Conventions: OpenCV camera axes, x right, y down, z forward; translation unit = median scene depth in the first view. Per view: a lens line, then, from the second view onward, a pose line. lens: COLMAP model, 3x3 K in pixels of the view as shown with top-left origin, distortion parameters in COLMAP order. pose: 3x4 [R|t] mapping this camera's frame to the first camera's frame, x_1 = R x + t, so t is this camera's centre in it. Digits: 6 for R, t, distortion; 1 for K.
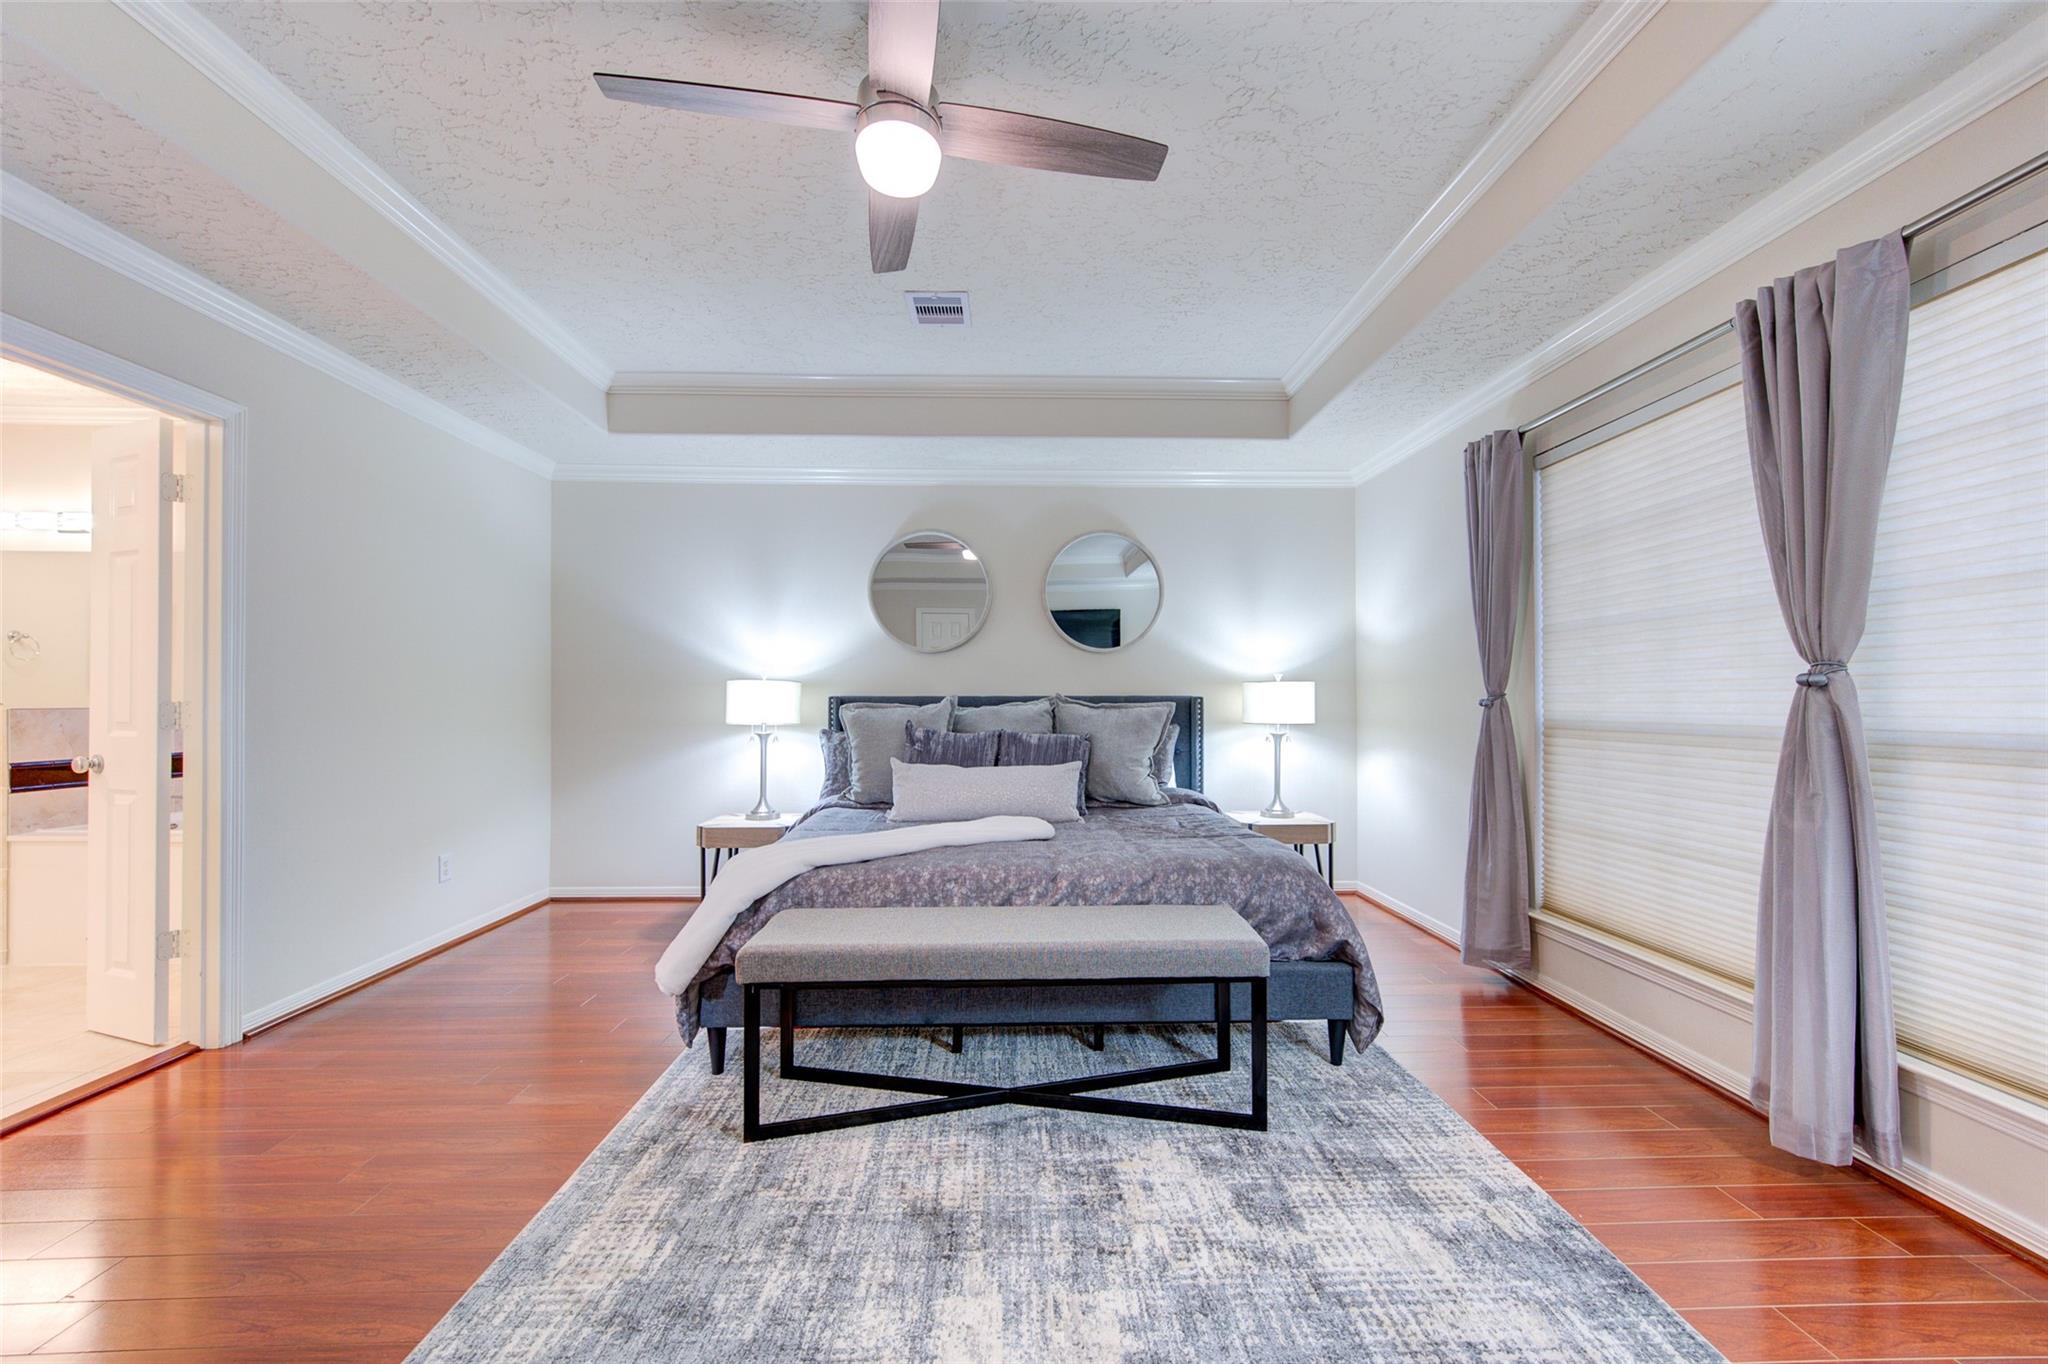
lens RADIAL K [[834.1, 0, 1027.9], [0, 834.1, 686.2], [0, 0, 1]] dist [-0.002119, -0.000221]
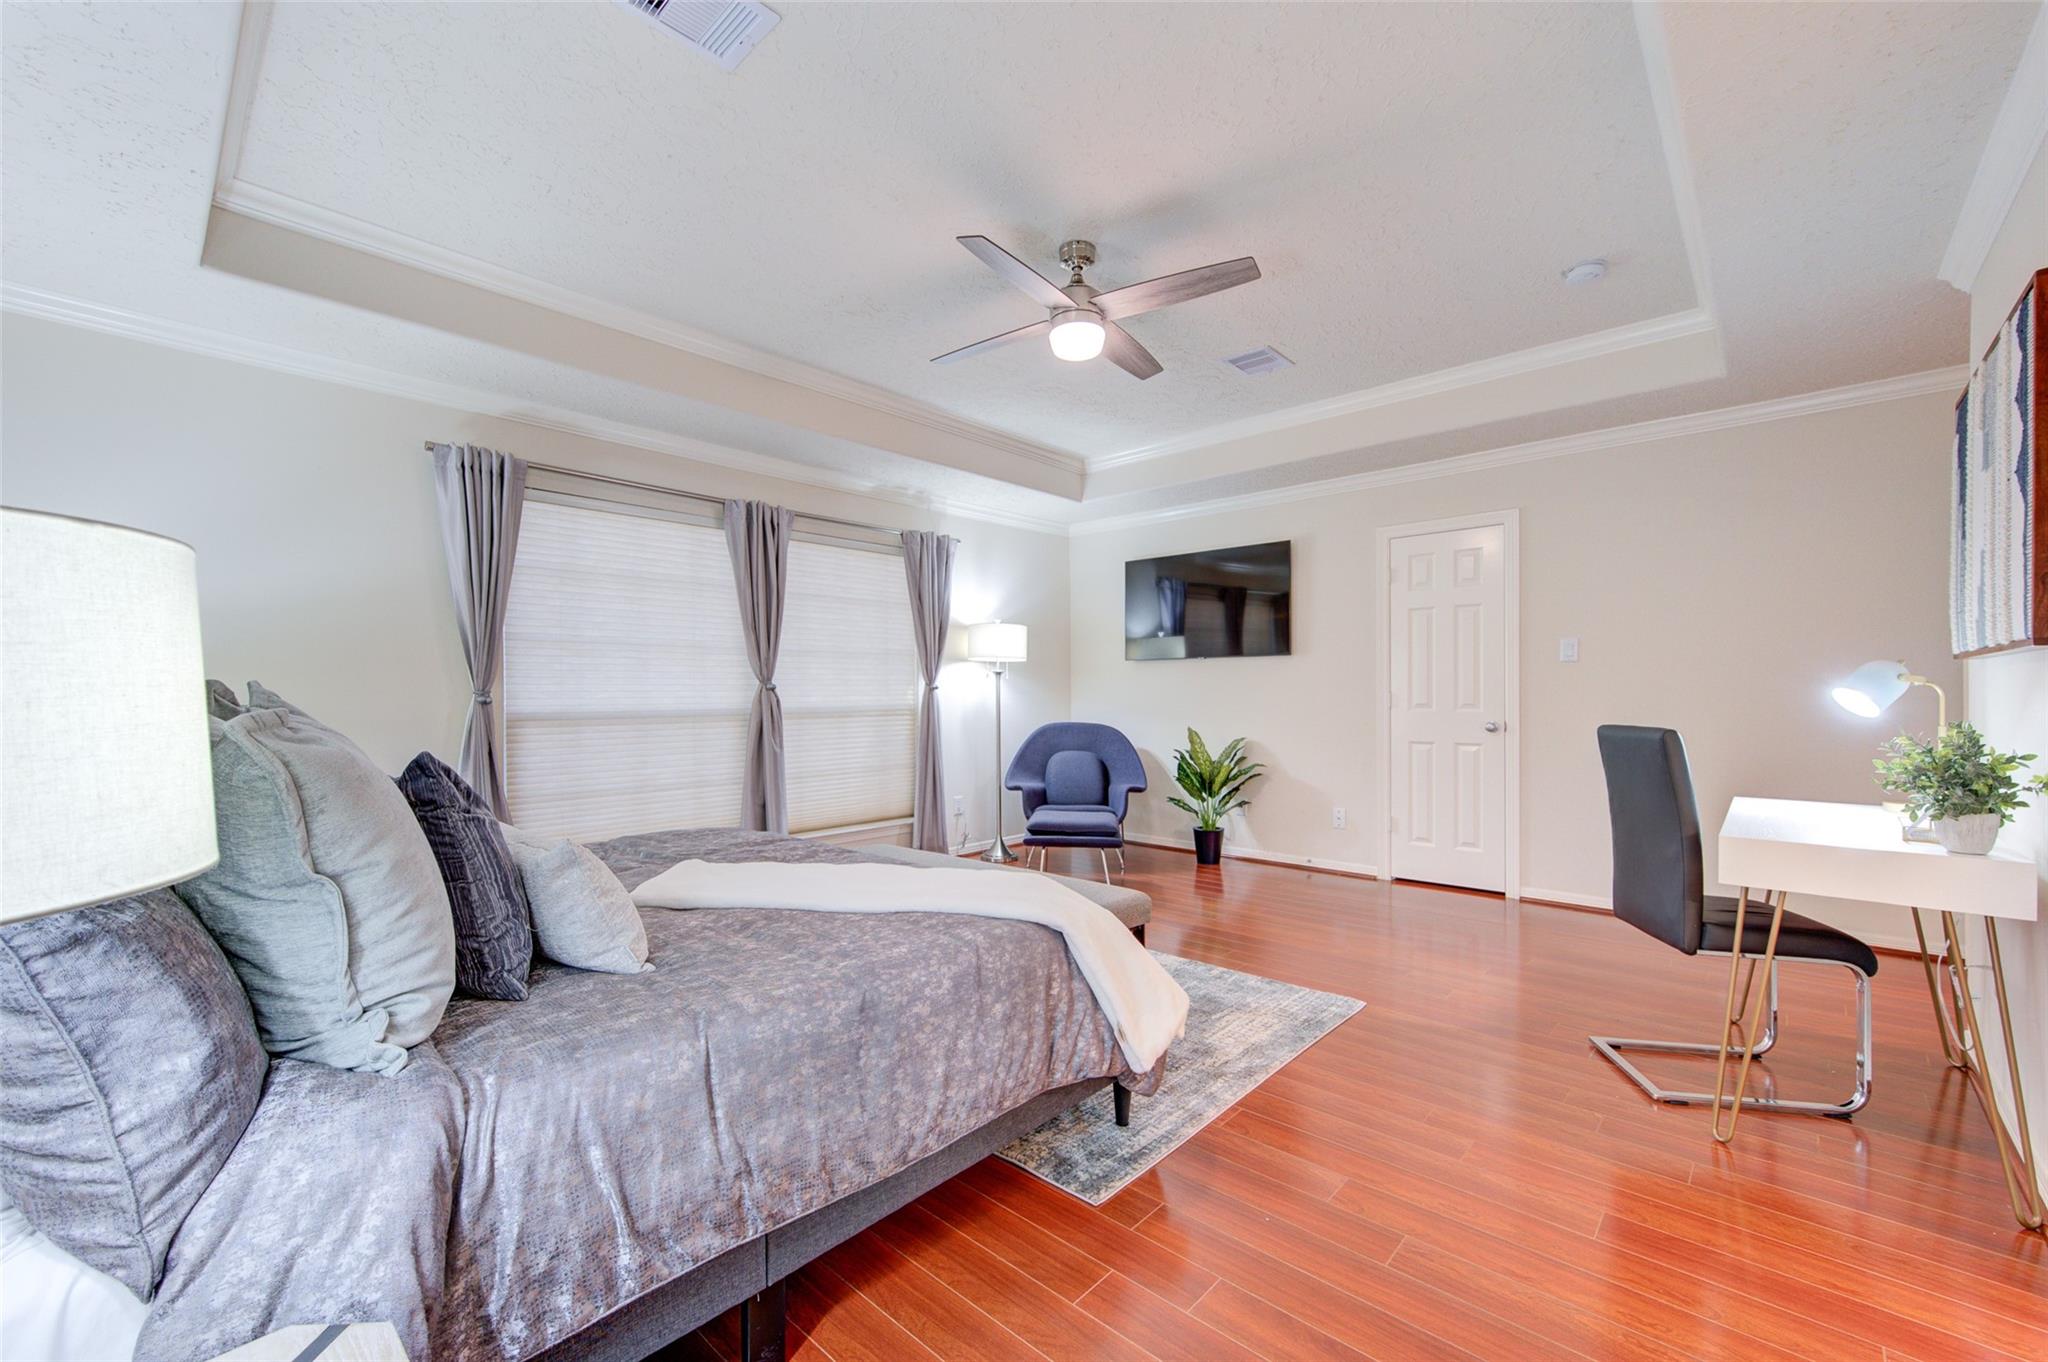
lens RADIAL K [[821.5, 0, 1050.0], [0, 821.5, 695.0], [0, 0, 1]] dist [0.000126, -0.000232]
pose [[-0.721012, 0.002773, 0.692917, -0.920996], [-0.007258, 0.999907, -0.011553, 0.027984], [-0.692885, -0.013359, -0.720924, 1.672561]]
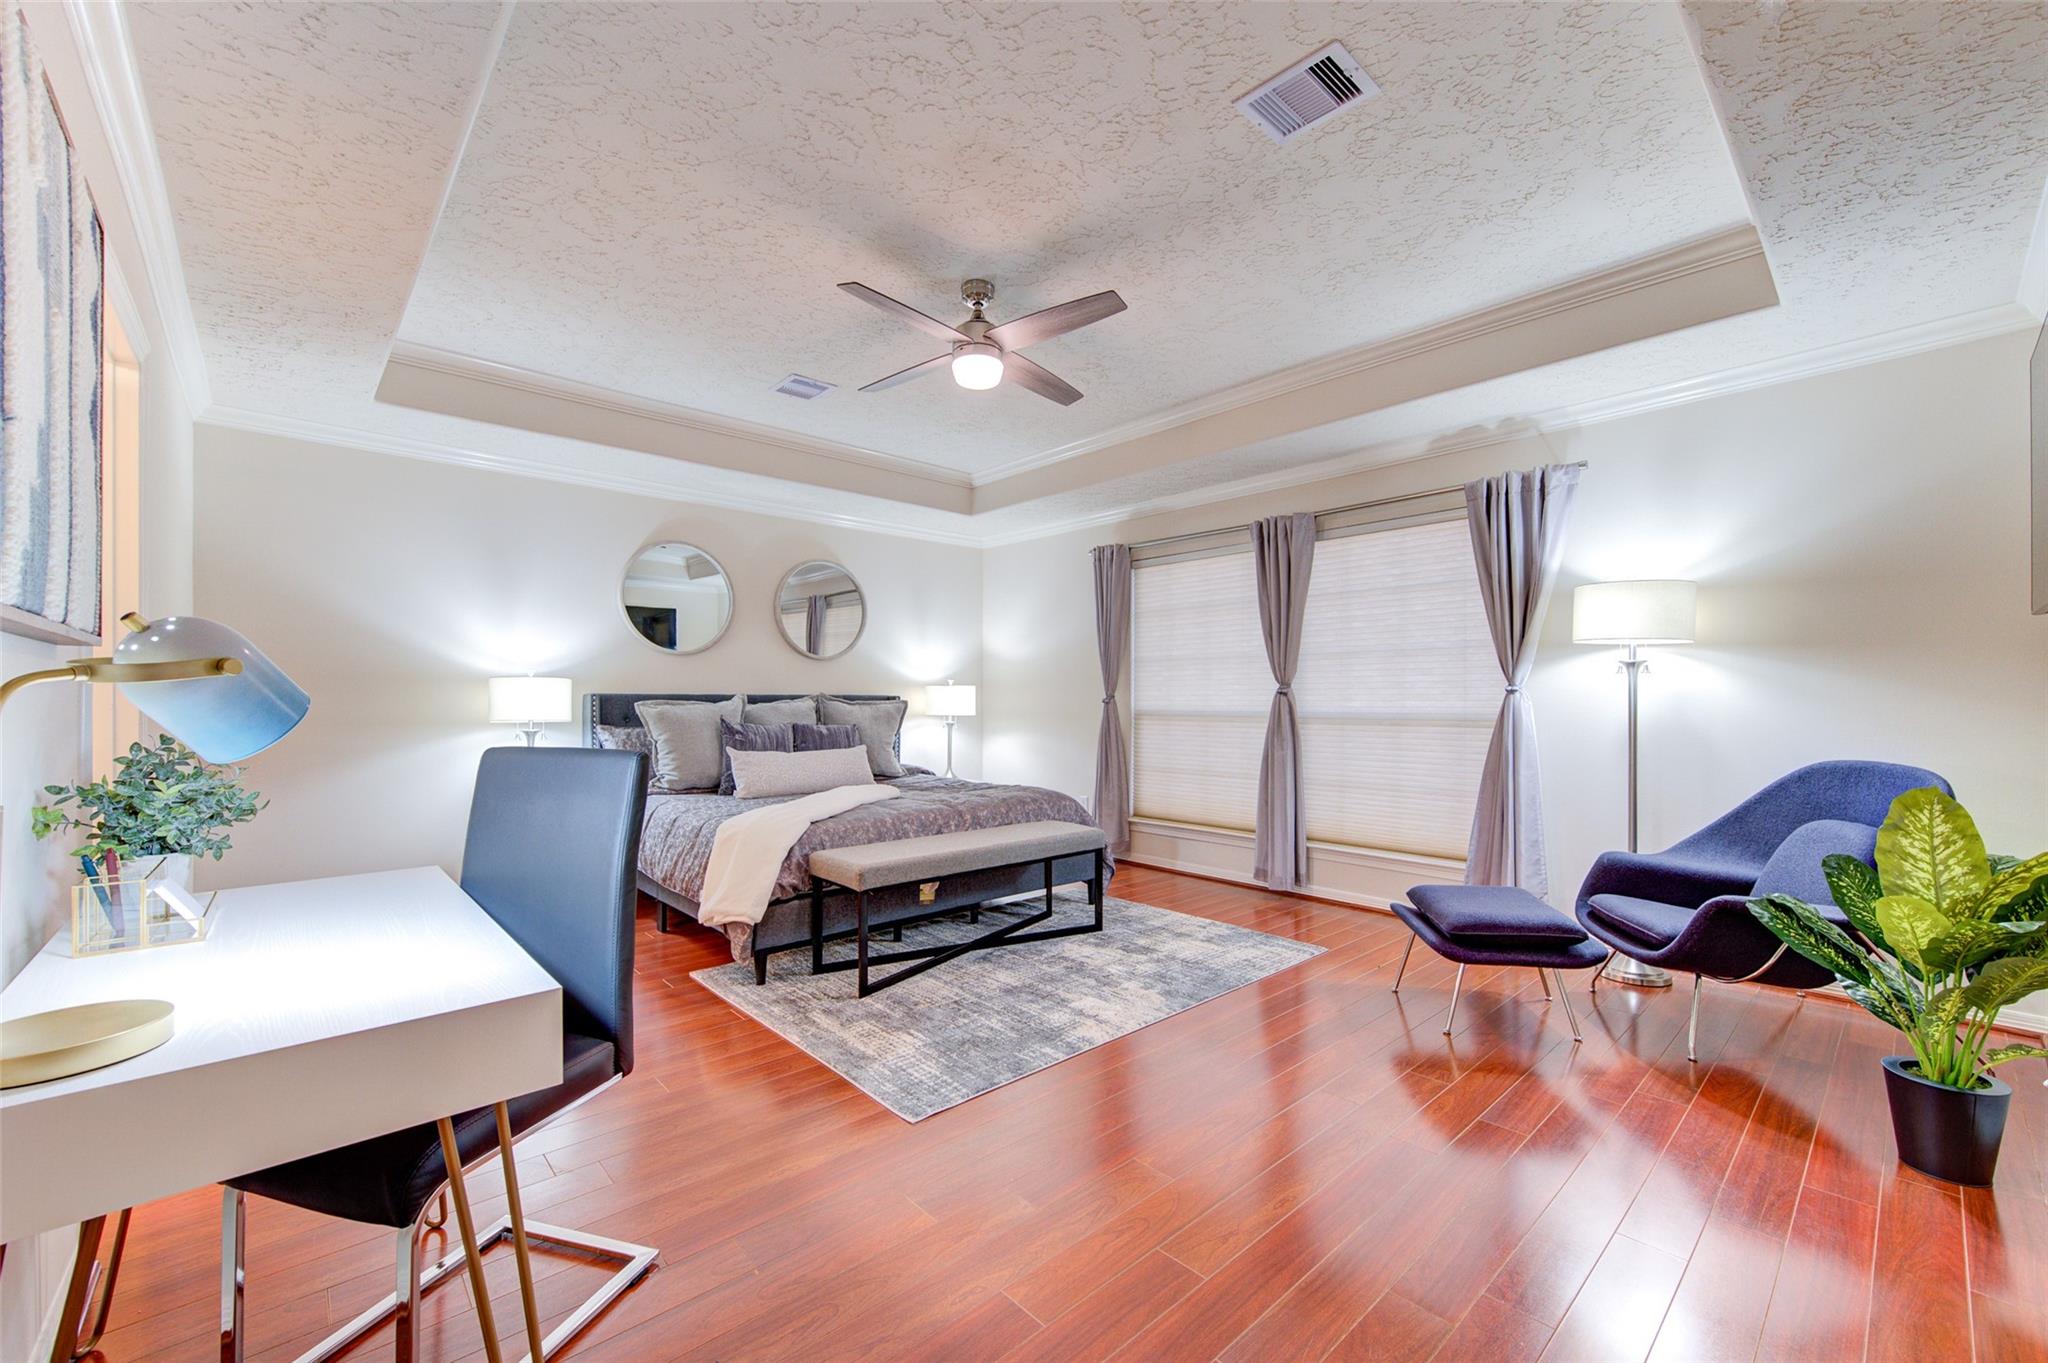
lens RADIAL K [[821.5, 0, 1050.0], [0, 821.5, 695.5], [0, 0, 1]] dist [0.000126, -0.000232]
pose [[0.750885, 0.005364, 0.660412, -0.864448], [-0.014021, 0.999871, 0.007821, -0.003544], [-0.660285, -0.015132, 0.750863, -0.249666]]
